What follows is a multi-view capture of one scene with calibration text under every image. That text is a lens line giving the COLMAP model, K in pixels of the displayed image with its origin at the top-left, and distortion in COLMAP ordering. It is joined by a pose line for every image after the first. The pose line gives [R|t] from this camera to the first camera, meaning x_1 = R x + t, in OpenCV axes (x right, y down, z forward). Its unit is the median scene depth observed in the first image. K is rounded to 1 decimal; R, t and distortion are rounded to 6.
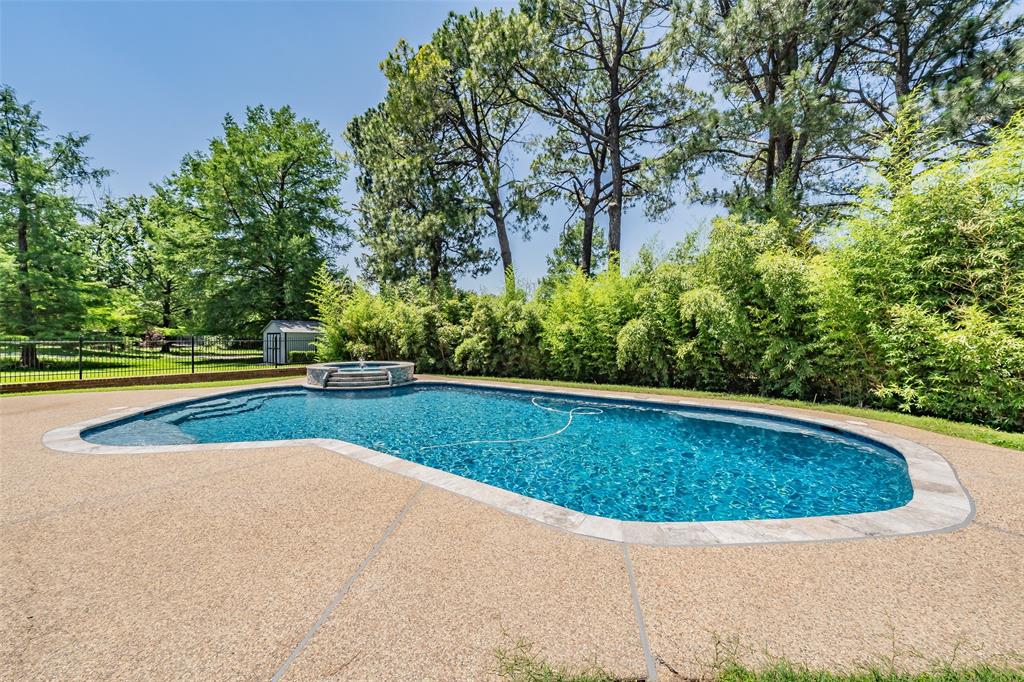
lens RADIAL K [[383.7, 0, 512.0], [0, 383.7, 341.0], [0, 0, 1]] dist [-0.001298, -0.000024]
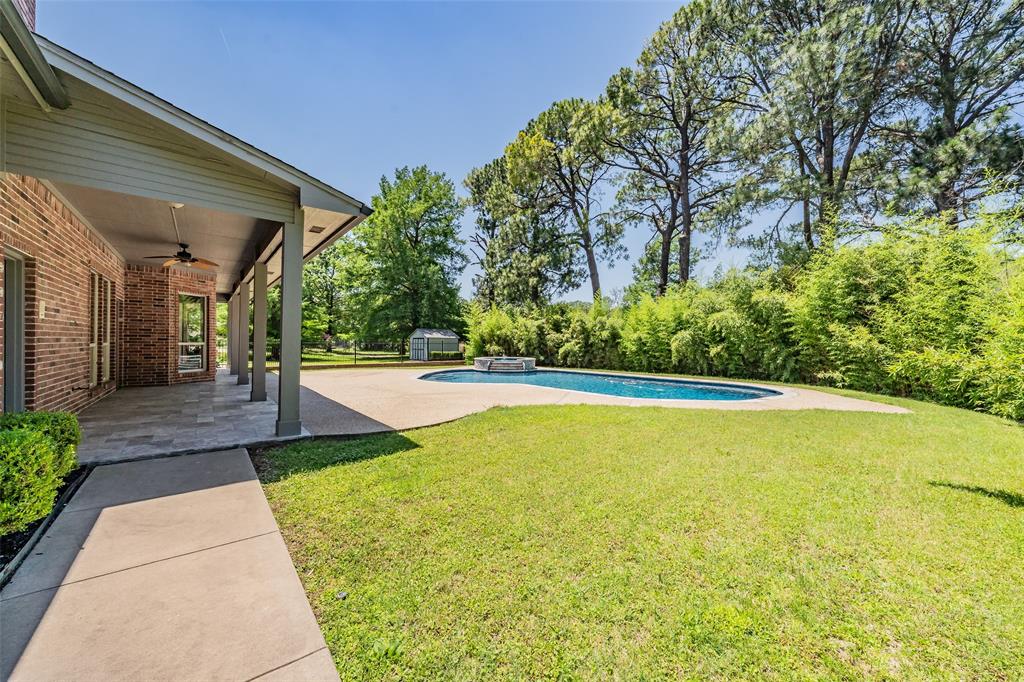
lens RADIAL K [[383.7, 0, 512.0], [0, 383.7, 341.0], [0, 0, 1]] dist [-0.001298, -0.000024]
pose [[0.975902, 0.006322, -0.218118, -0.004571], [-0.009373, 0.999872, -0.012957, 0.007180], [0.218008, 0.014689, 0.975836, -0.429311]]
